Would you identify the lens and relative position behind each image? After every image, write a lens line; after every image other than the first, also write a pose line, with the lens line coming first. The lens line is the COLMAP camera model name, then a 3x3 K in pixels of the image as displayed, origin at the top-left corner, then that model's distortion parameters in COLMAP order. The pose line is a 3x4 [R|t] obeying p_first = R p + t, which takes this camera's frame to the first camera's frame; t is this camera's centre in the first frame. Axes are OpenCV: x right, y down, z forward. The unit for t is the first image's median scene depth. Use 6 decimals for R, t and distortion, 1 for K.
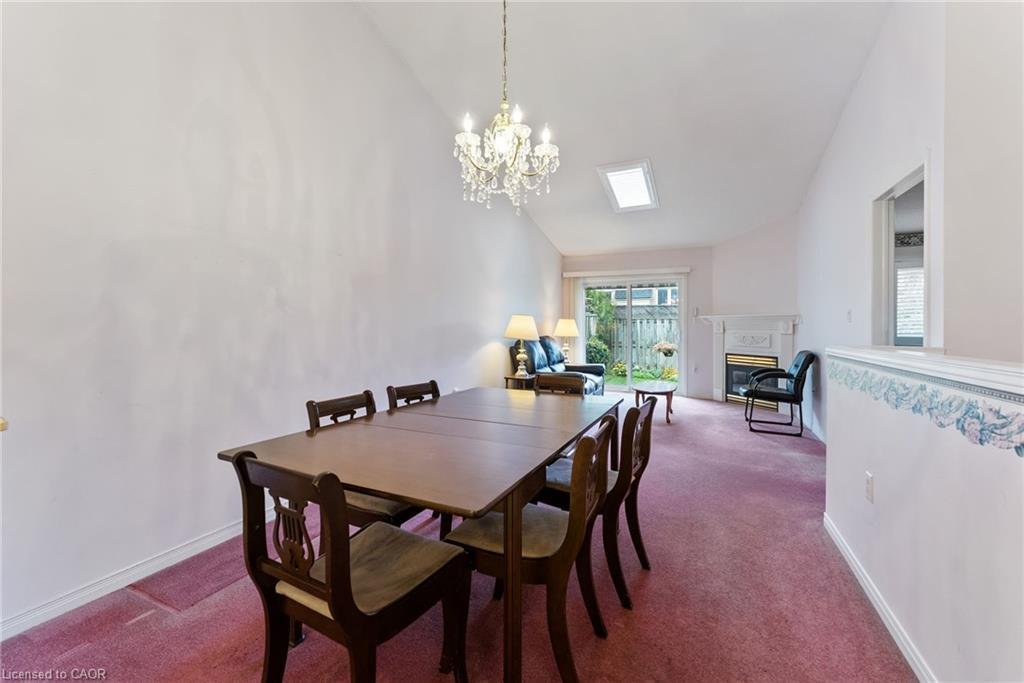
lens RADIAL K [[419.3, 0, 512.9], [0, 419.3, 334.7], [0, 0, 1]] dist [-0.001660, 0.000082]
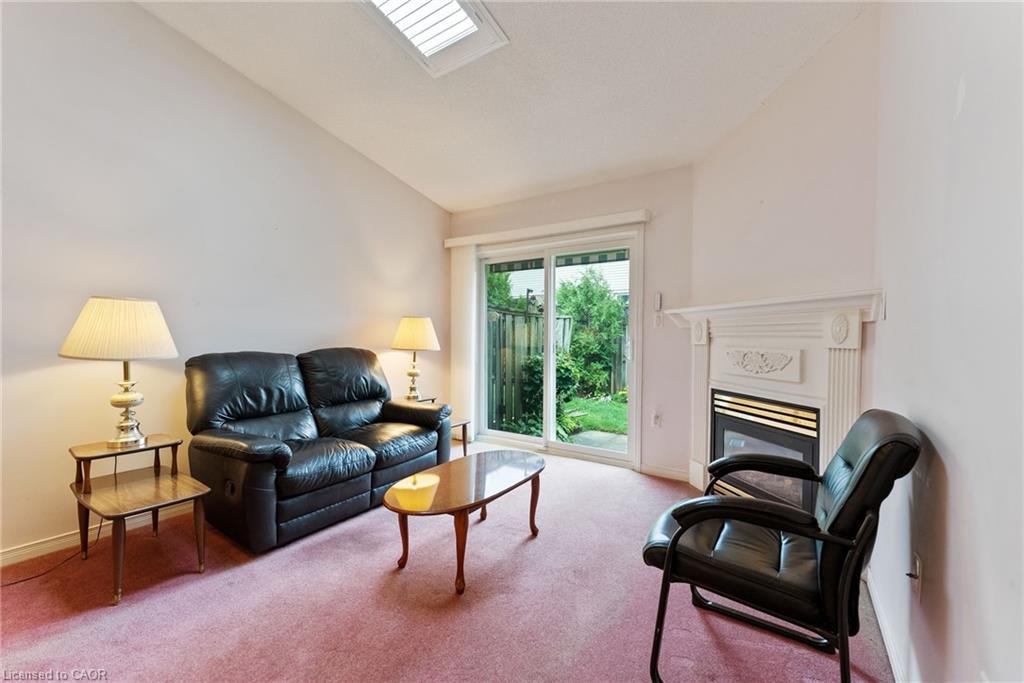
lens RADIAL K [[421.8, 0, 513.6], [0, 421.8, 346.8], [0, 0, 1]] dist [-0.001317, -0.000142]
pose [[0.984881, 0.008037, -0.173044, 0.409196], [-0.006930, 0.999951, 0.007002, -0.004036], [0.173092, -0.005697, 0.984889, 0.555469]]
